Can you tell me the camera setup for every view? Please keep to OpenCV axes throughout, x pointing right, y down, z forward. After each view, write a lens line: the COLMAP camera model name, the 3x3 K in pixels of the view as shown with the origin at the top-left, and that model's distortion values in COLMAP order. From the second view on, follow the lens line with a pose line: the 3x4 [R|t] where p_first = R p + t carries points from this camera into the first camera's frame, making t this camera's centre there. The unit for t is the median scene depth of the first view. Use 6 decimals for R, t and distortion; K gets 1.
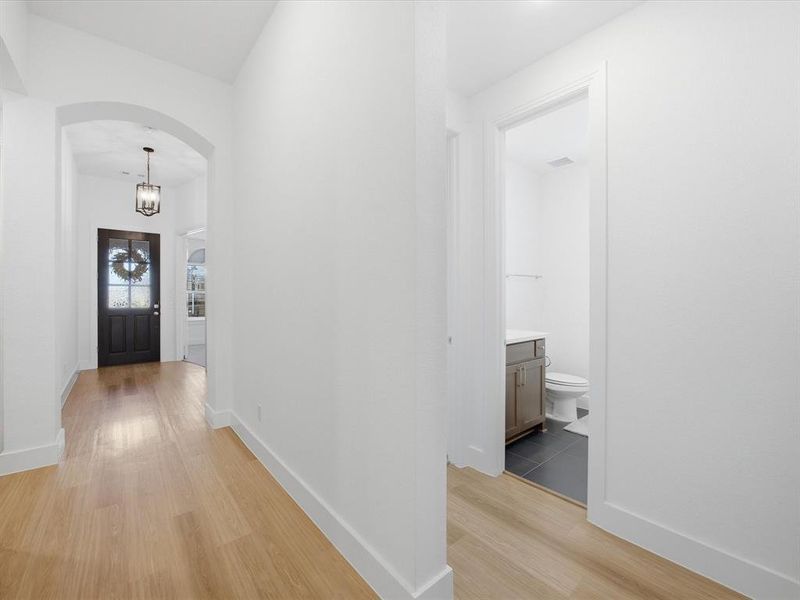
lens RADIAL K [[345.8, 0, 402.1], [0, 345.8, 297.4], [0, 0, 1]] dist [-0.016262, 0.004542]
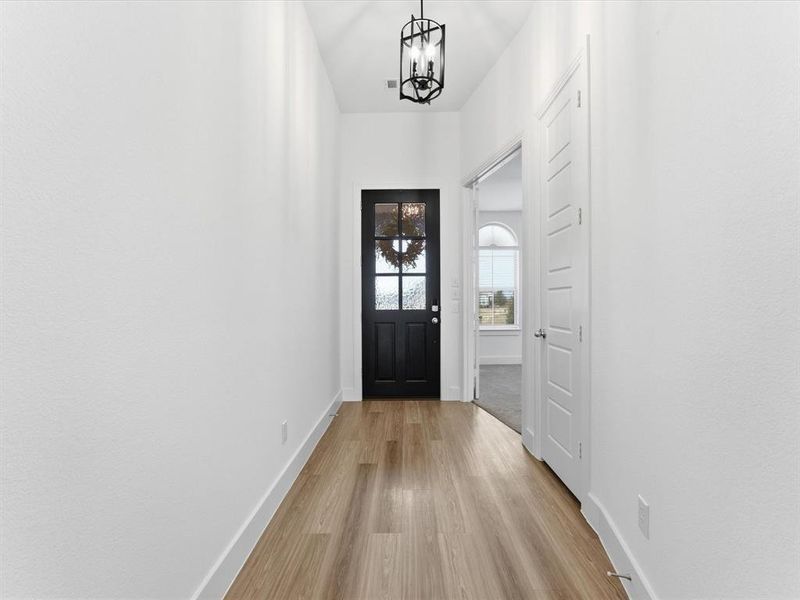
lens RADIAL K [[345.8, 0, 401.3], [0, 345.8, 299.5], [0, 0, 1]] dist [-0.016262, 0.004542]
pose [[0.760263, 0.002999, -0.649609, -0.374665], [0.001807, 0.999976, 0.006731, 0.006322], [0.649613, -0.006292, 0.760239, 0.511404]]
